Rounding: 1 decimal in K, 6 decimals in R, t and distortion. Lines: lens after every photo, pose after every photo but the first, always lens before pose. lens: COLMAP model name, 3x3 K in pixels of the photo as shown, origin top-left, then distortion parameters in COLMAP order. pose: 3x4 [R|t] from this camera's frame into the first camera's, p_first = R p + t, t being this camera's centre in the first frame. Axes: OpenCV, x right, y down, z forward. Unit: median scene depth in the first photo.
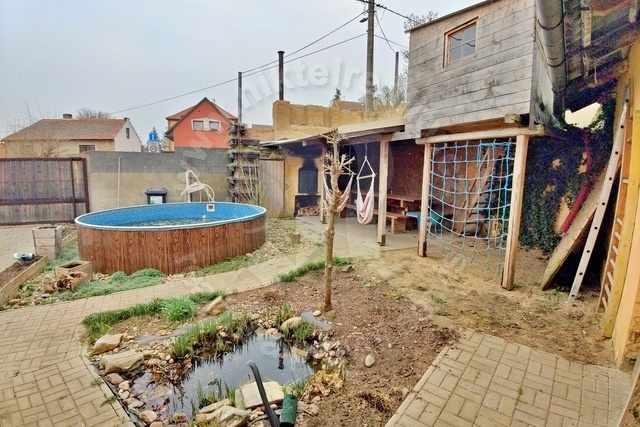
lens RADIAL K [[304.7, 0, 320.3], [0, 304.7, 221.2], [0, 0, 1]] dist [-0.001988, -0.036356]
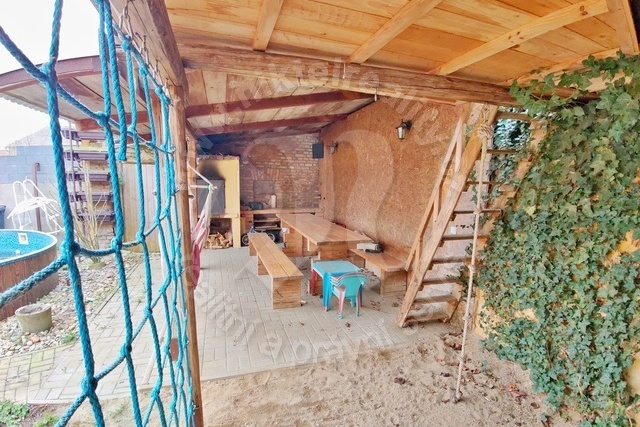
lens RADIAL K [[304.7, 0, 320.3], [0, 304.7, 221.2], [0, 0, 1]] dist [-0.001988, -0.036356]
pose [[0.991430, 0.023678, -0.128474, 0.400418], [-0.027025, 0.999338, -0.024371, -0.097201], [0.127812, 0.027634, 0.991413, 0.551887]]
